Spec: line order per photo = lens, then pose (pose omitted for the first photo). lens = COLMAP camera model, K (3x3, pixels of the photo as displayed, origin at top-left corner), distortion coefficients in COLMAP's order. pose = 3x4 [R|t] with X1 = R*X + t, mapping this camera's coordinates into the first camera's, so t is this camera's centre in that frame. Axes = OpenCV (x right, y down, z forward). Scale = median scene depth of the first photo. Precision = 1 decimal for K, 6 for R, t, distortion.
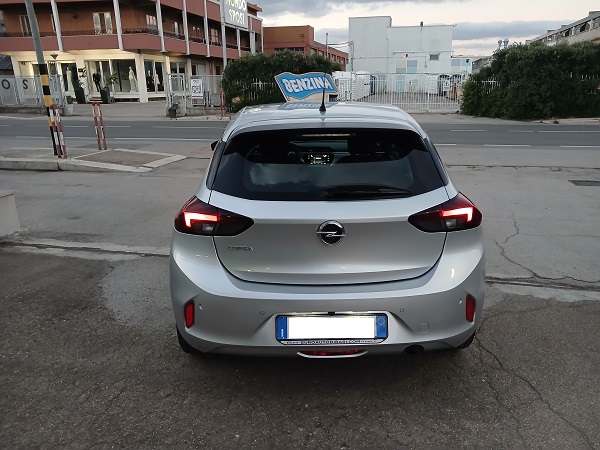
lens RADIAL K [[466.4, 0, 300.0], [0, 466.4, 225.0], [0, 0, 1]] dist [0.001102, 0.002120]
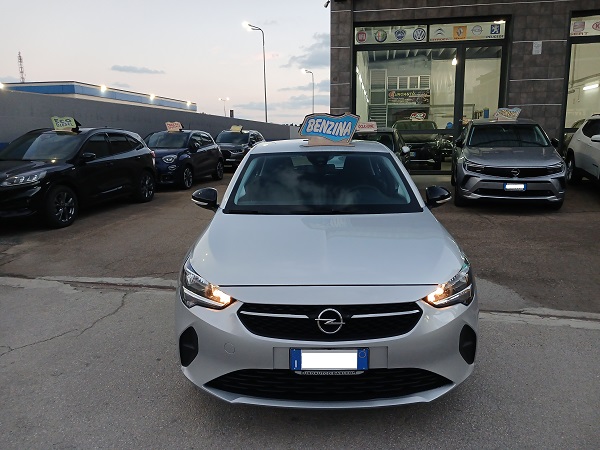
lens RADIAL K [[476.1, 0, 316.4], [0, 476.1, 222.1], [0, 0, 1]] dist [0.027902, -0.055350]
pose [[-0.999399, 0.025781, -0.023158, 0.005173], [0.012602, 0.892860, 0.450159, -0.040848], [0.032282, 0.449597, -0.892648, 0.143085]]
